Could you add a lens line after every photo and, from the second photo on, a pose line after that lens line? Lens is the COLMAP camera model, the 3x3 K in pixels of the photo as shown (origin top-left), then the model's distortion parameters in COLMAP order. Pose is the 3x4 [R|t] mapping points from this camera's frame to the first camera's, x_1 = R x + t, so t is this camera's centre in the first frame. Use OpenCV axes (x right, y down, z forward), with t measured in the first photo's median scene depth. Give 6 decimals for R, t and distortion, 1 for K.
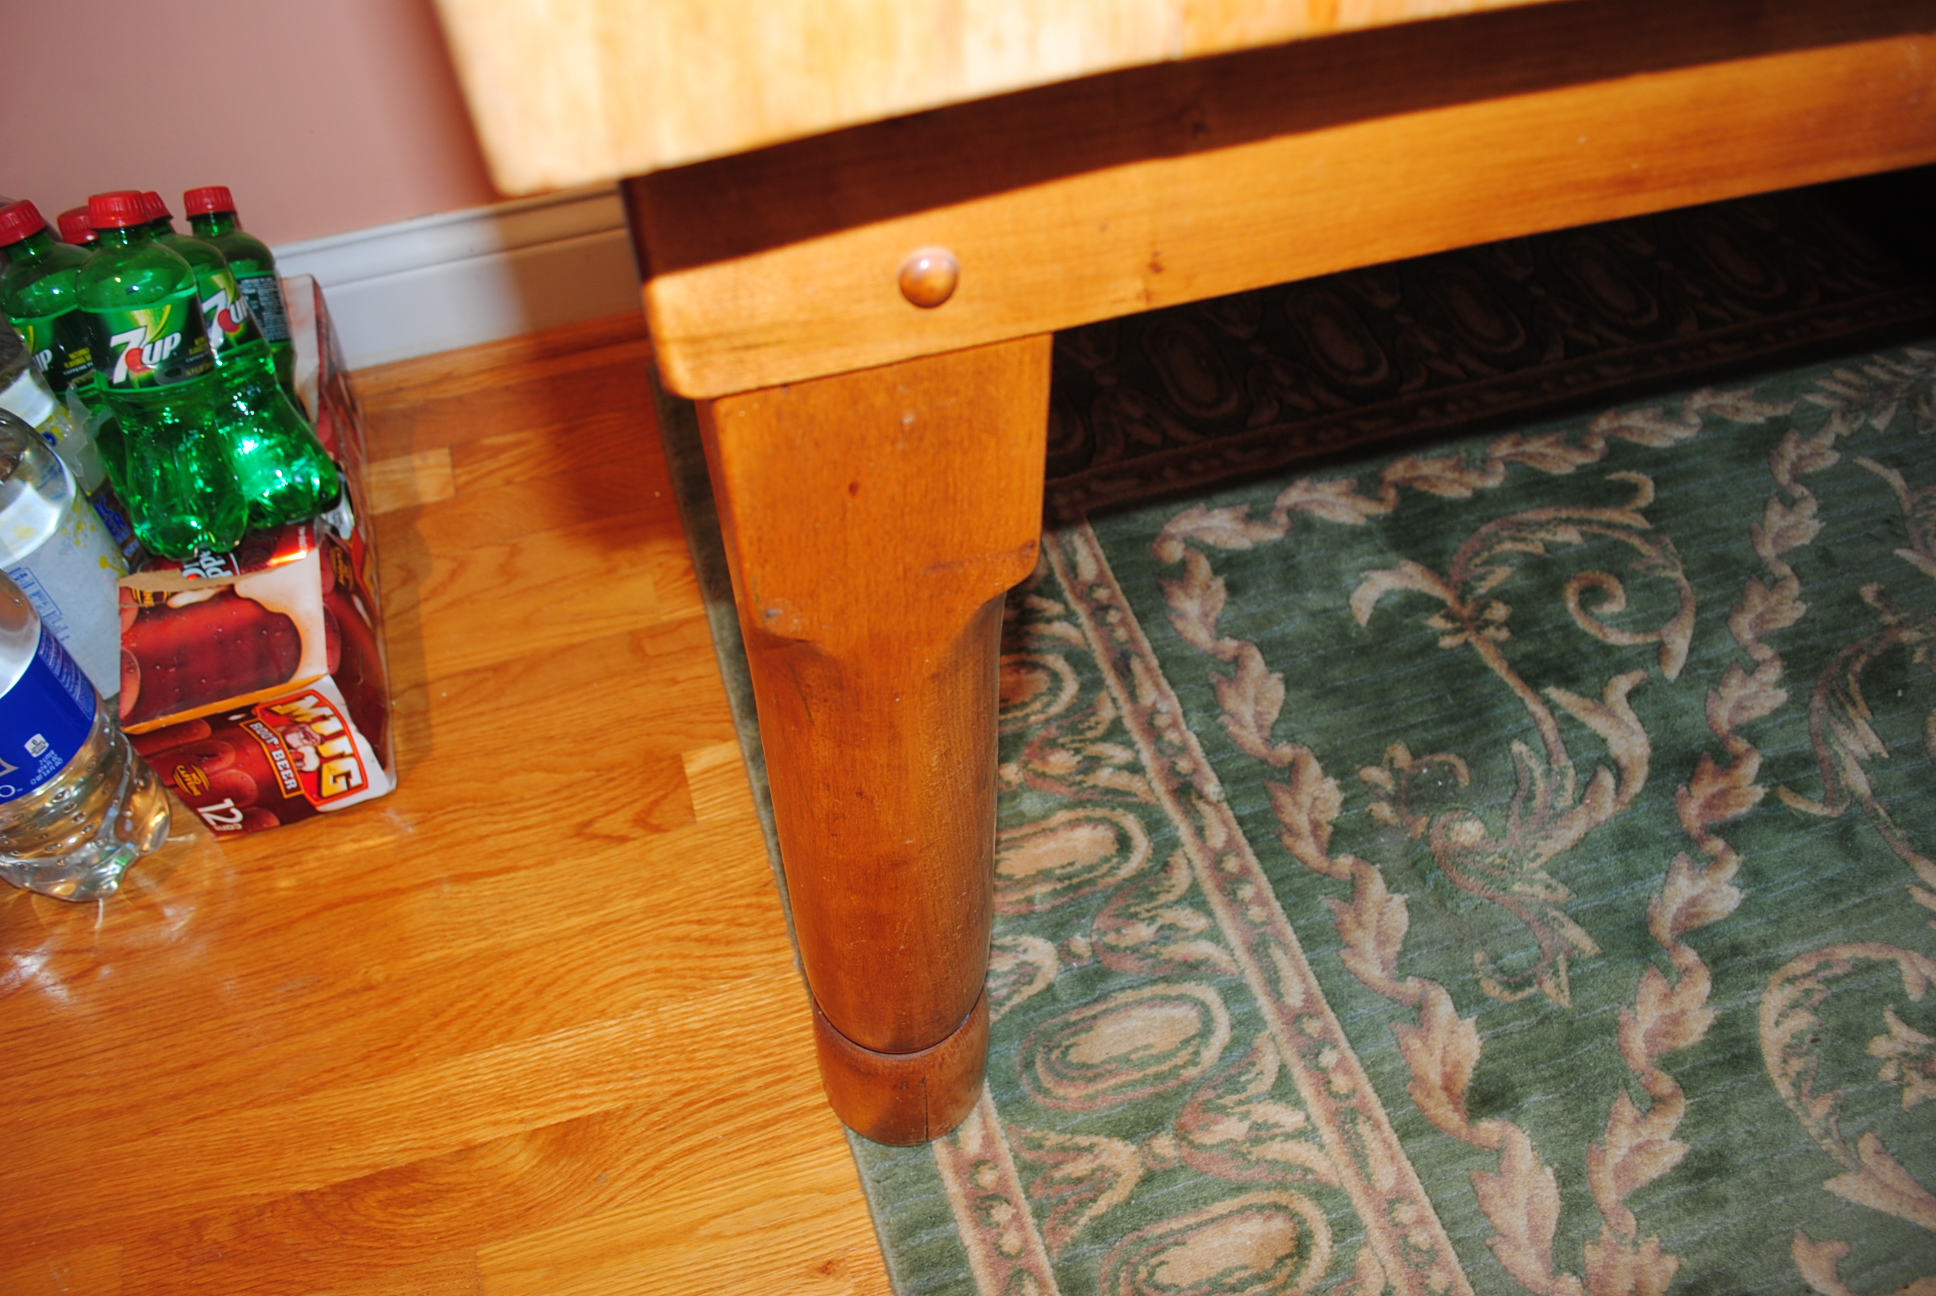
lens RADIAL K [[1469.0, 0, 979.6], [0, 1469.0, 642.1], [0, 0, 1]] dist [-0.088416, 0.014711]
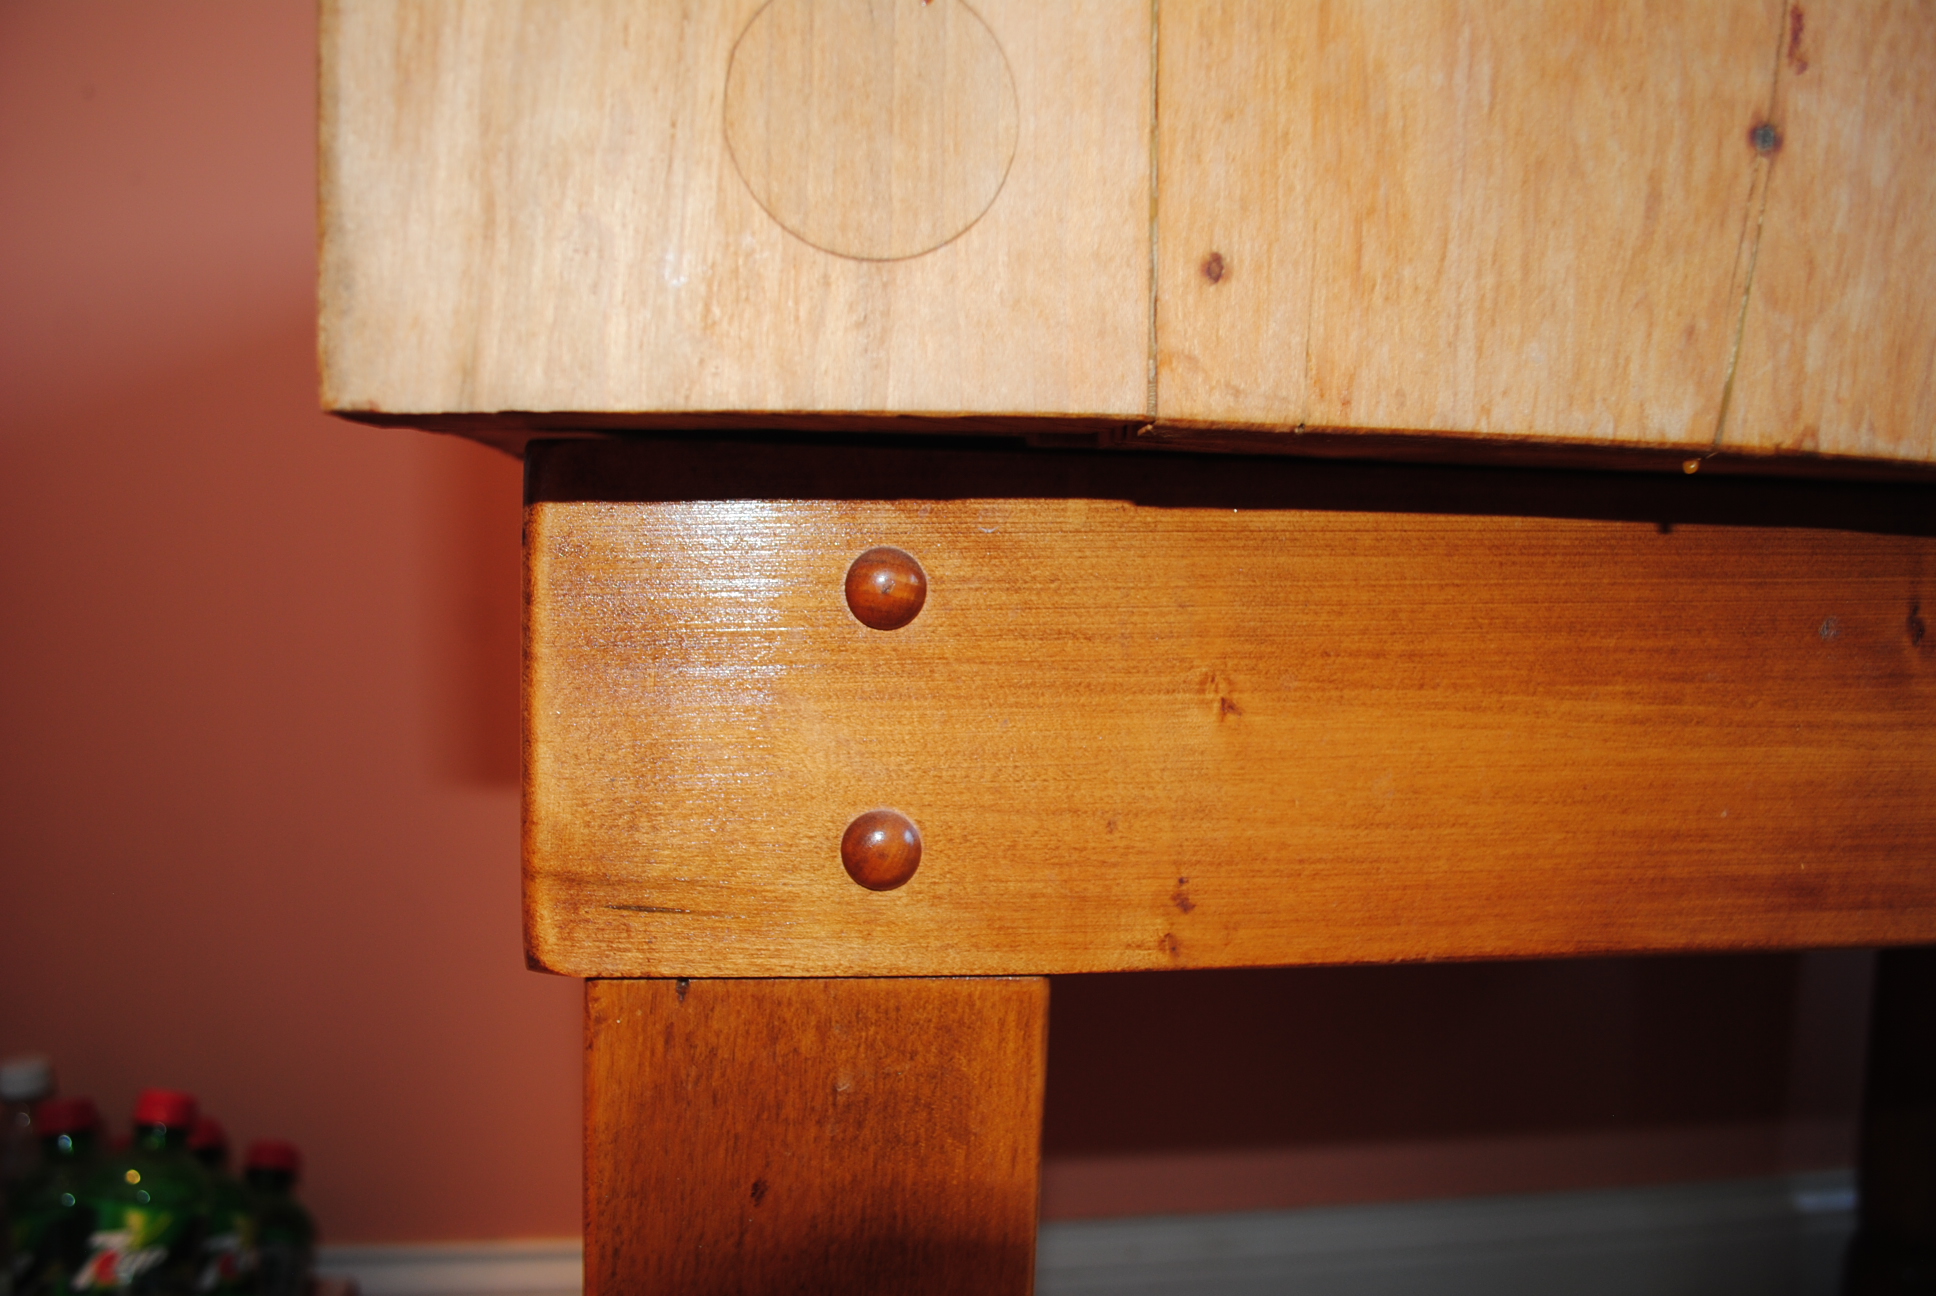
lens RADIAL K [[1469.0, 0, 970.9], [0, 1469.0, 649.5], [0, 0, 1]] dist [-0.088416, 0.014711]
pose [[0.989370, 0.043097, -0.138884, 0.110634], [-0.130354, 0.686152, -0.715684, 0.221057], [0.064452, 0.726180, 0.684477, 0.358465]]
